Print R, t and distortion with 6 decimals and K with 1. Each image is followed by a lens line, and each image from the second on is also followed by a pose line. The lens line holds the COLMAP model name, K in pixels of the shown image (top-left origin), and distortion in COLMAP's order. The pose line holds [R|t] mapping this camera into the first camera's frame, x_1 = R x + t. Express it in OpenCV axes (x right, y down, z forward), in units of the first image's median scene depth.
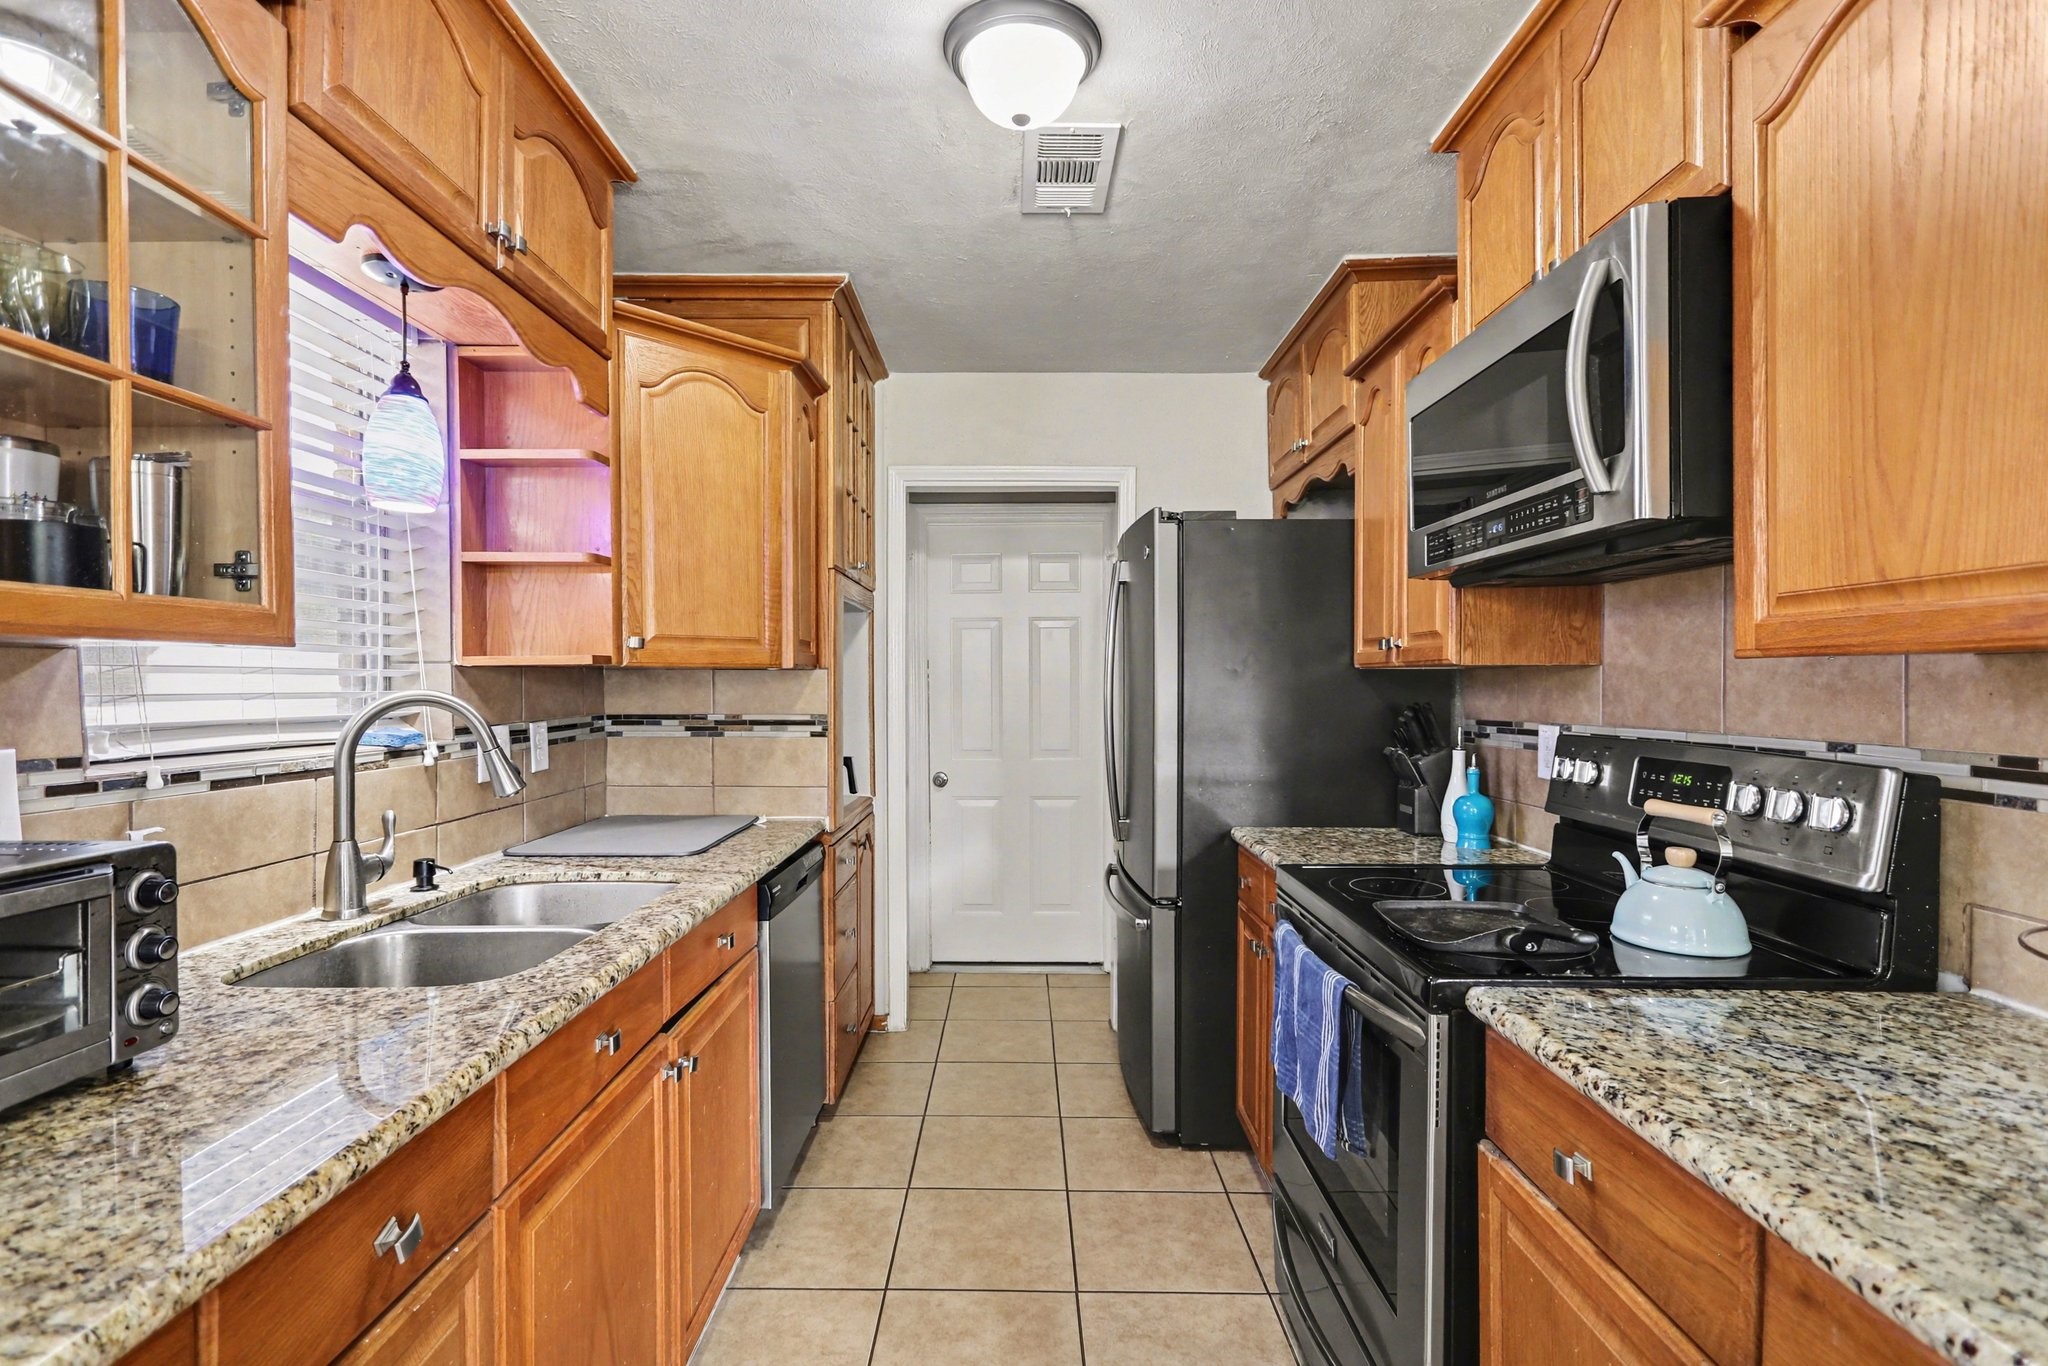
lens RADIAL K [[951.6, 0, 1008.4], [0, 951.6, 688.4], [0, 0, 1]] dist [0.013615, 0.000449]
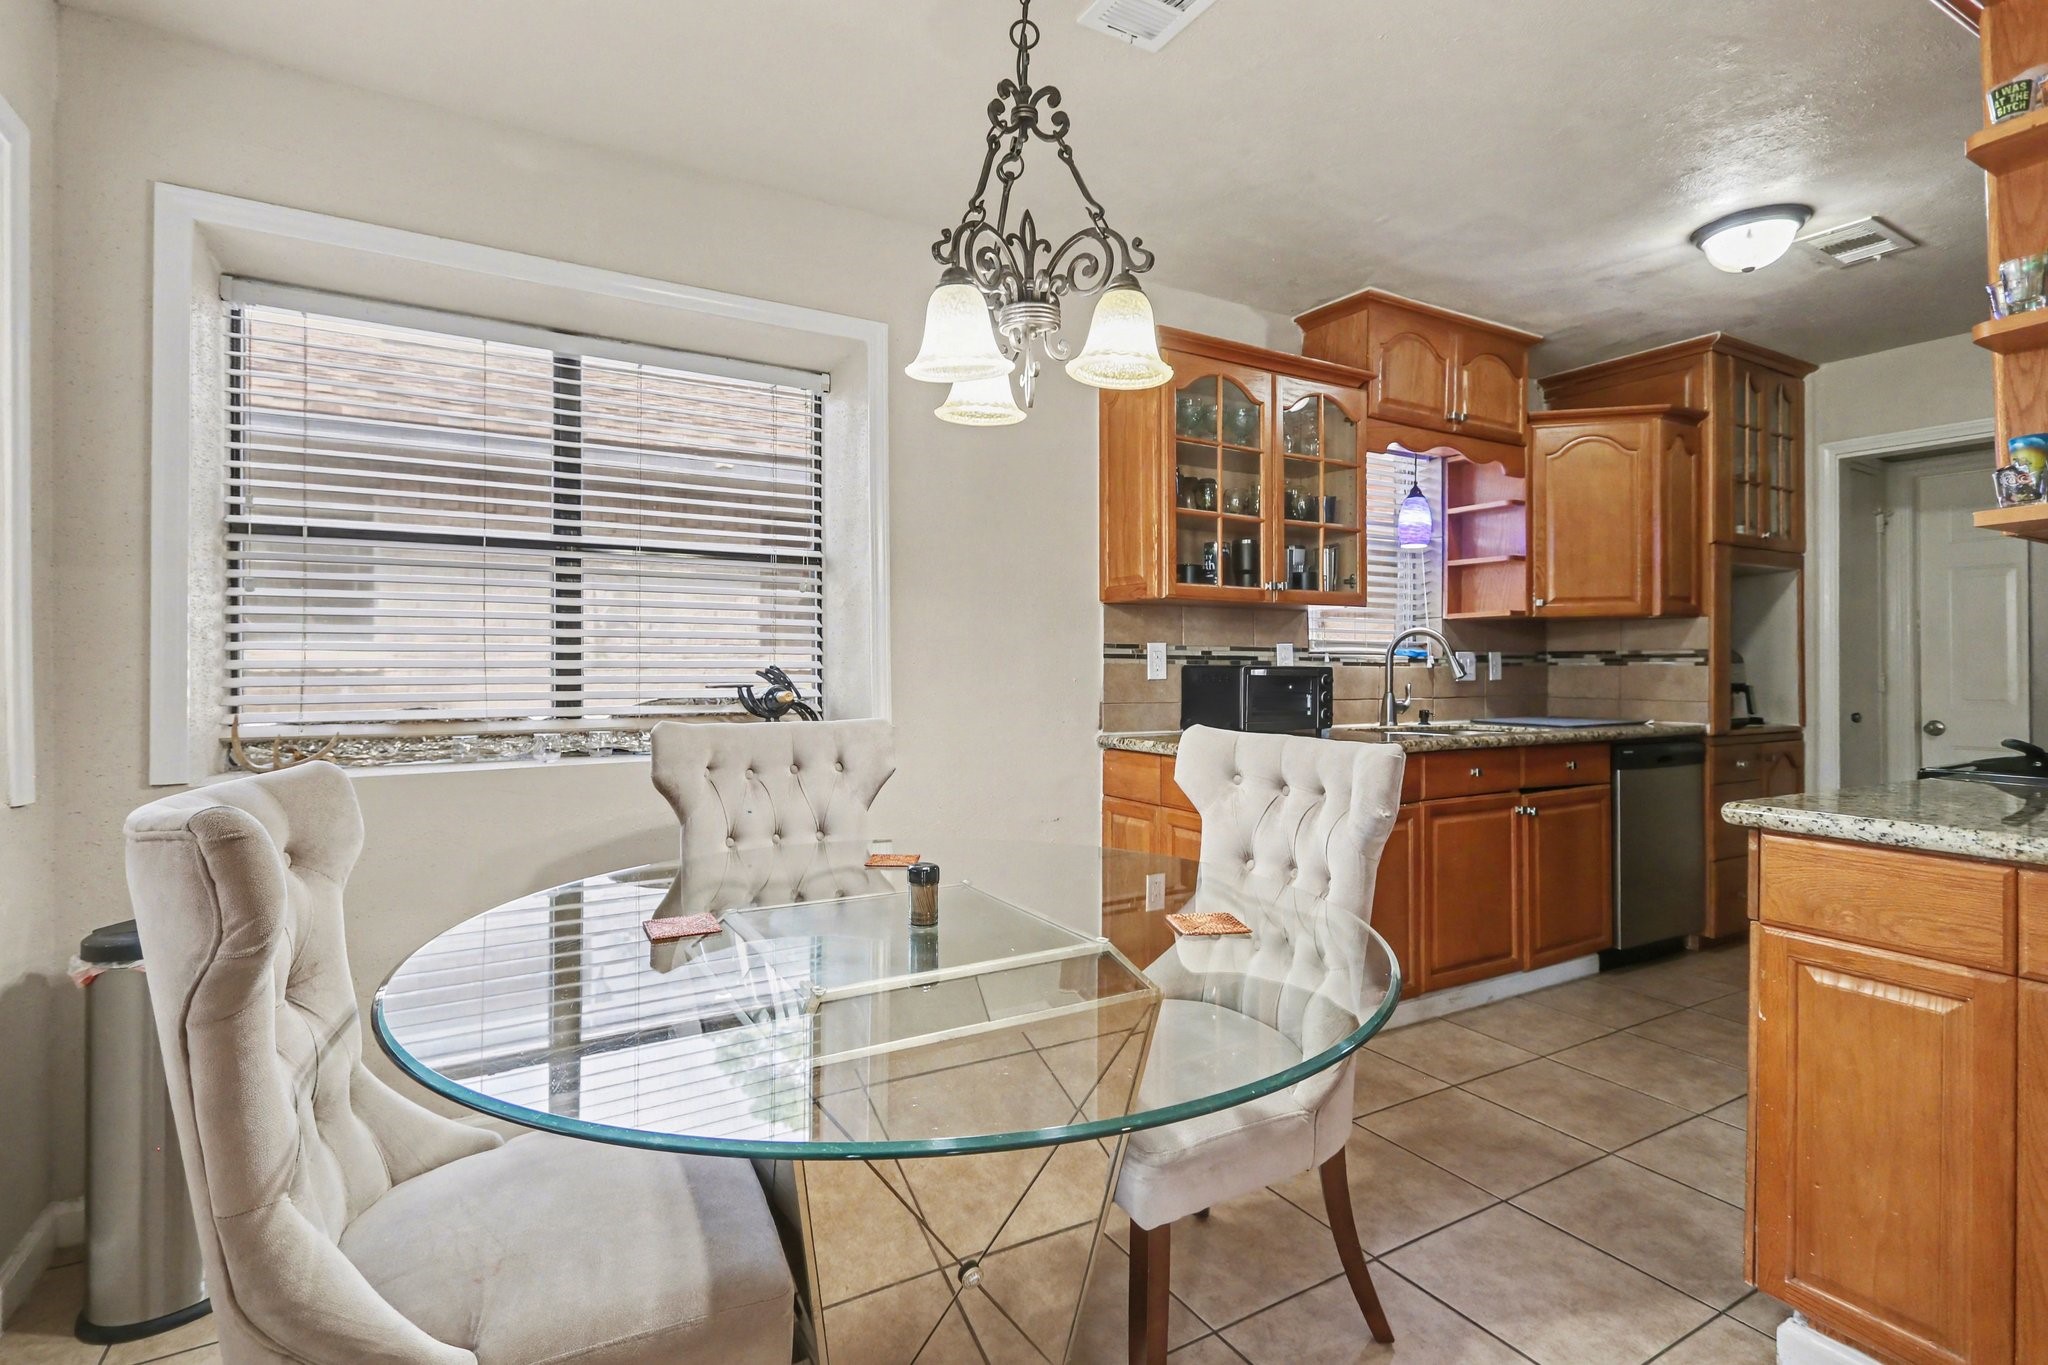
lens RADIAL K [[951.6, 0, 1008.4], [0, 951.6, 687.9], [0, 0, 1]] dist [0.013615, 0.000449]
pose [[0.505846, 0.019639, -0.862400, 0.644459], [-0.007081, 0.999802, 0.018614, 0.083833], [0.862595, -0.003309, 0.505885, -0.747030]]
